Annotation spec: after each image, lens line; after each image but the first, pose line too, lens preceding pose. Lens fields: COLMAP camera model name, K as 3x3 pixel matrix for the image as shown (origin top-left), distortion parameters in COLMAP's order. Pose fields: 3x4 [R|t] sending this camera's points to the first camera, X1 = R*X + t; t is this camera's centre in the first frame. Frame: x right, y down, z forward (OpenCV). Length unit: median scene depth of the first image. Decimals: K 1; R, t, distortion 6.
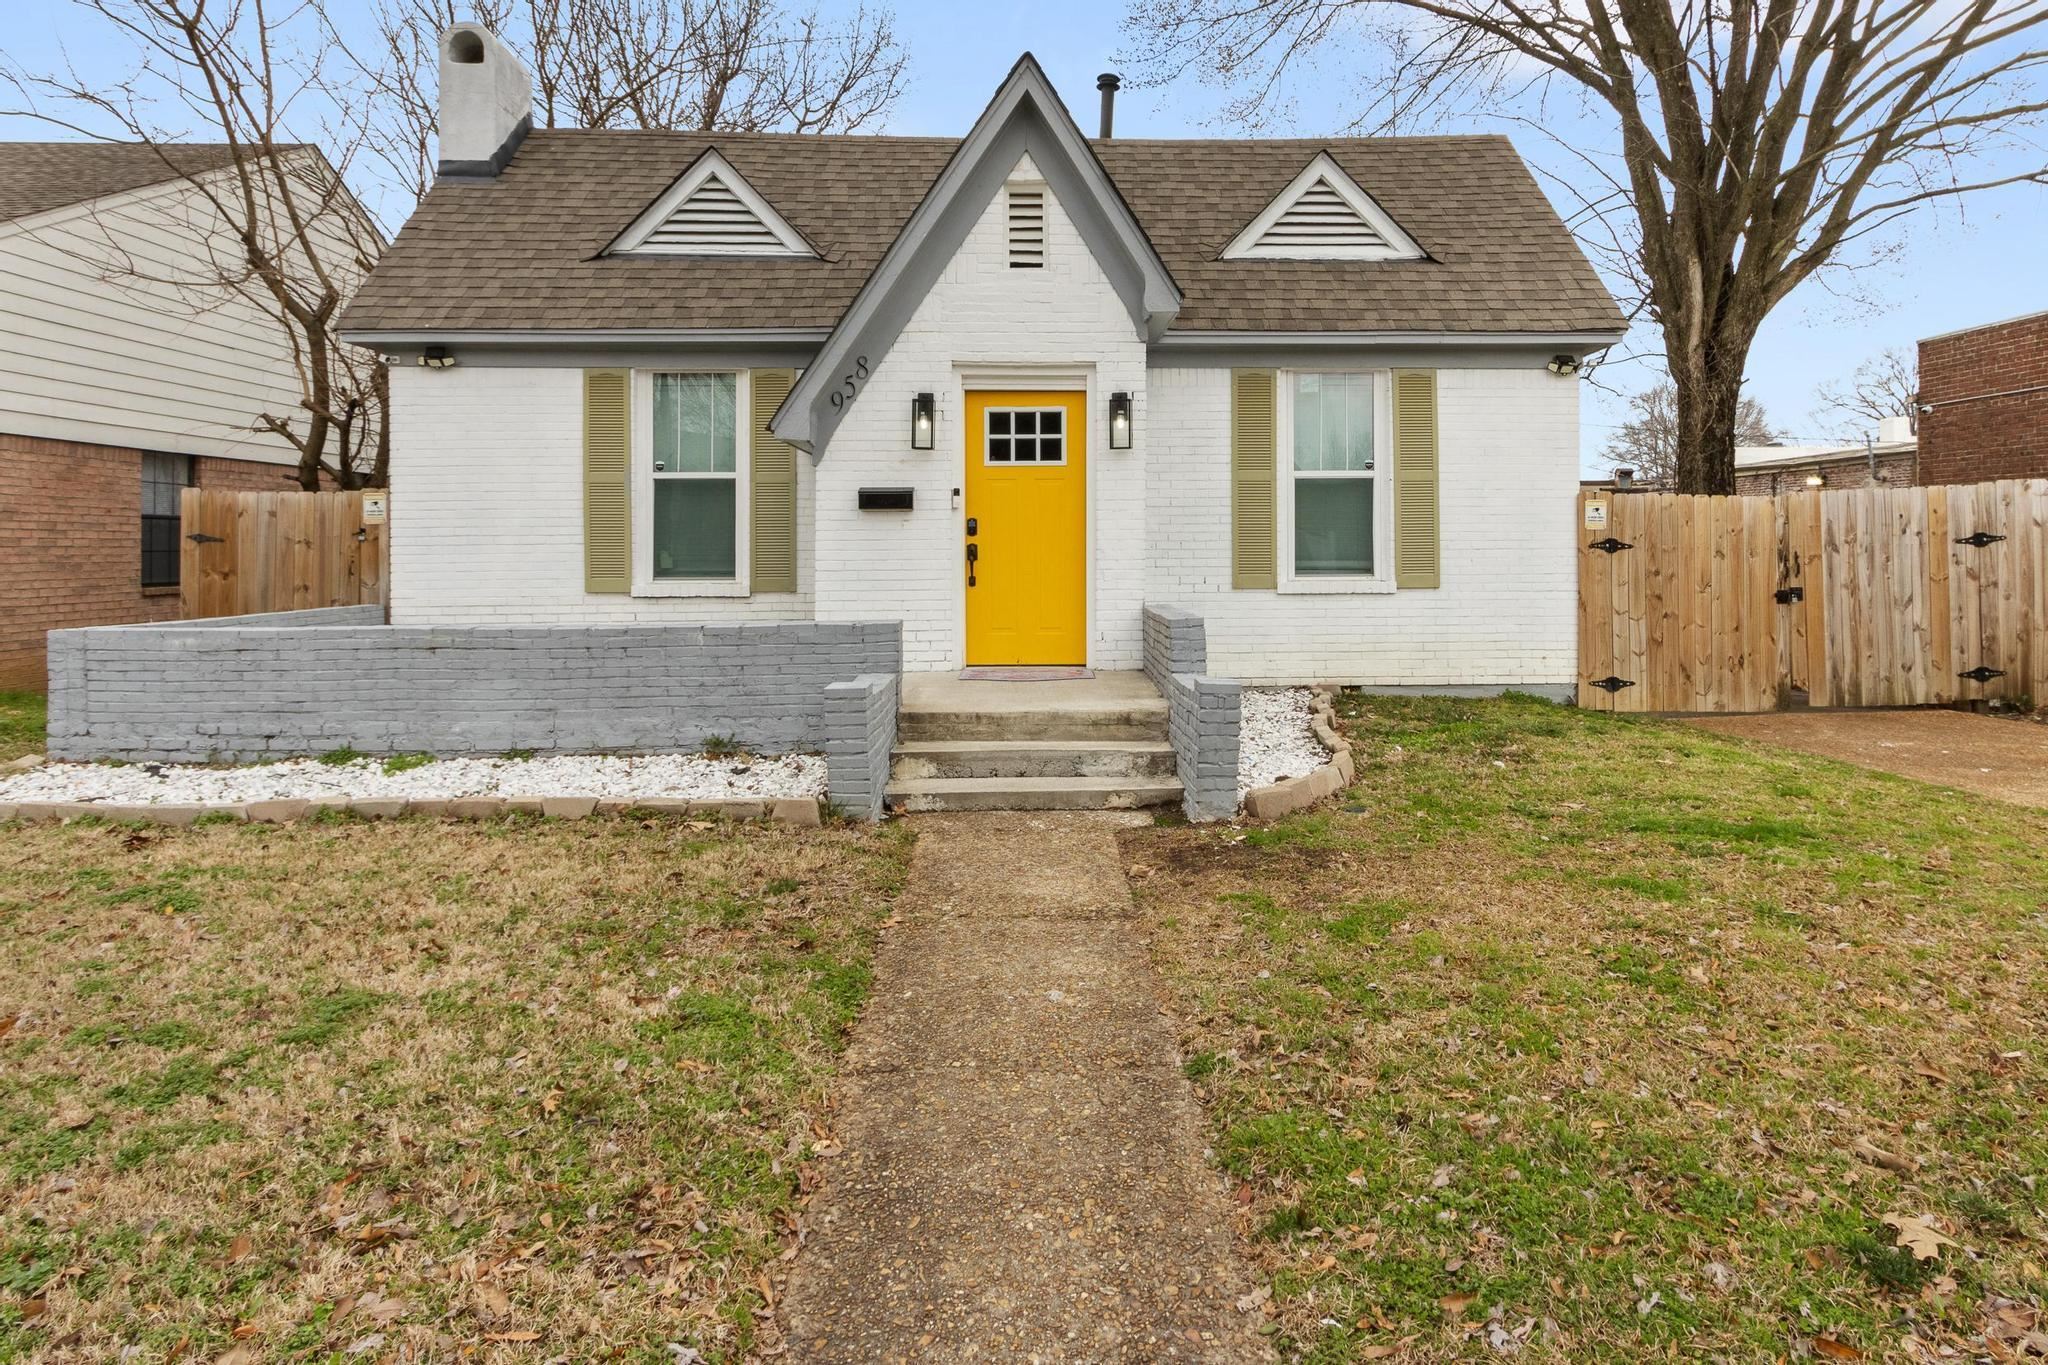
lens RADIAL K [[1188.8, 0, 1020.4], [0, 1188.8, 518.4], [0, 0, 1]] dist [0.000716, 0.002394]
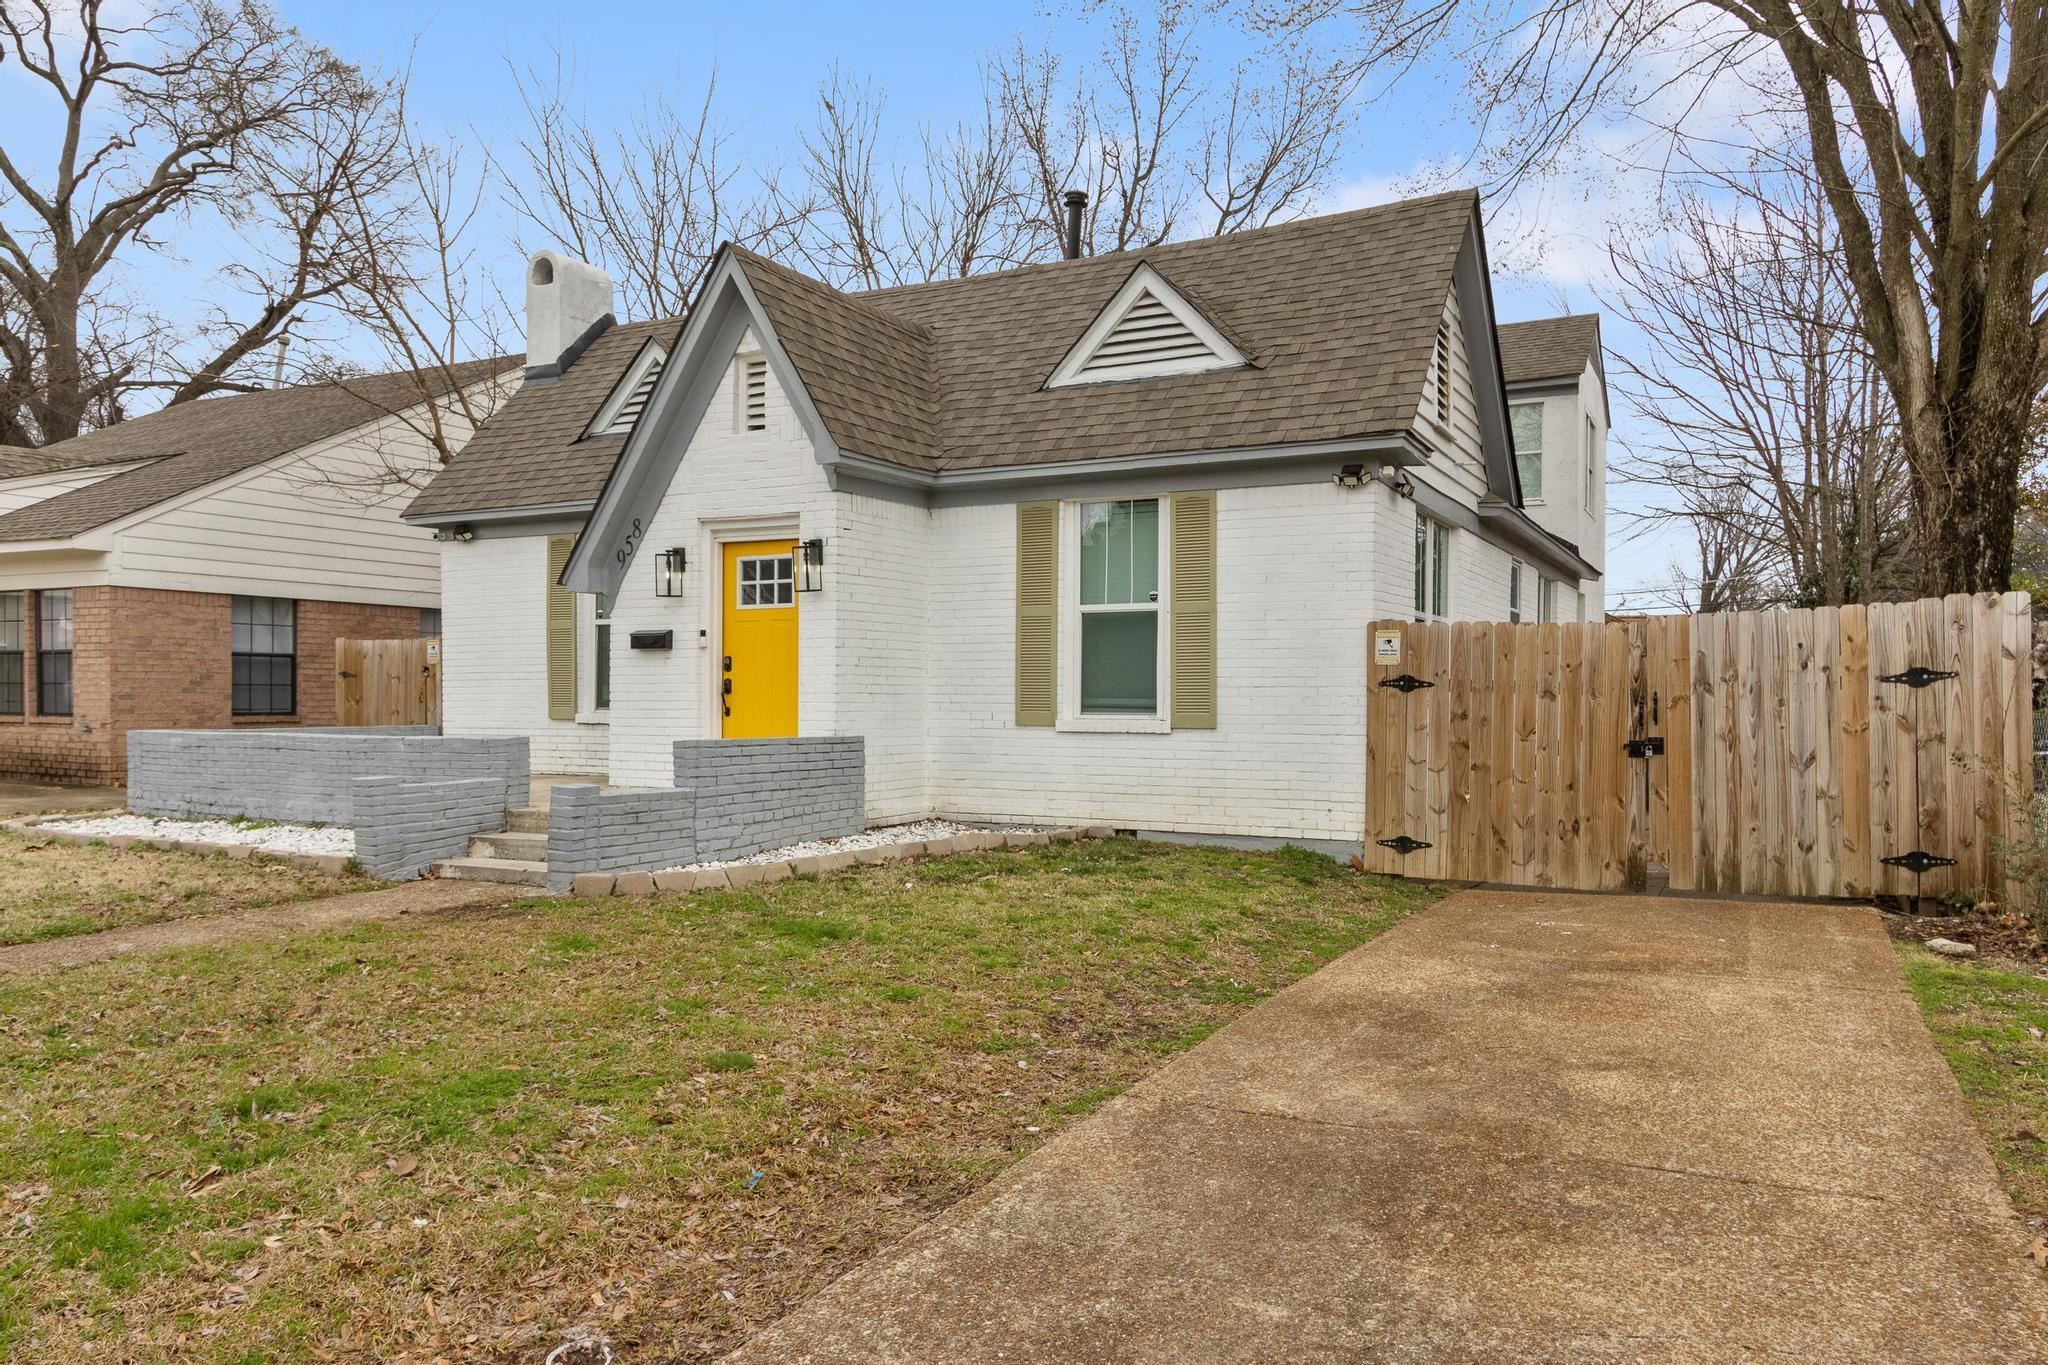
lens RADIAL K [[1428.0, 0, 1024.8], [0, 1428.0, 688.3], [0, 0, 1]] dist [-0.000512, 0.006134]
pose [[0.866735, 0.005216, -0.498741, 0.770604], [0.005288, 0.999793, 0.019647, 0.004664], [0.498741, -0.019666, 0.866528, -0.030238]]
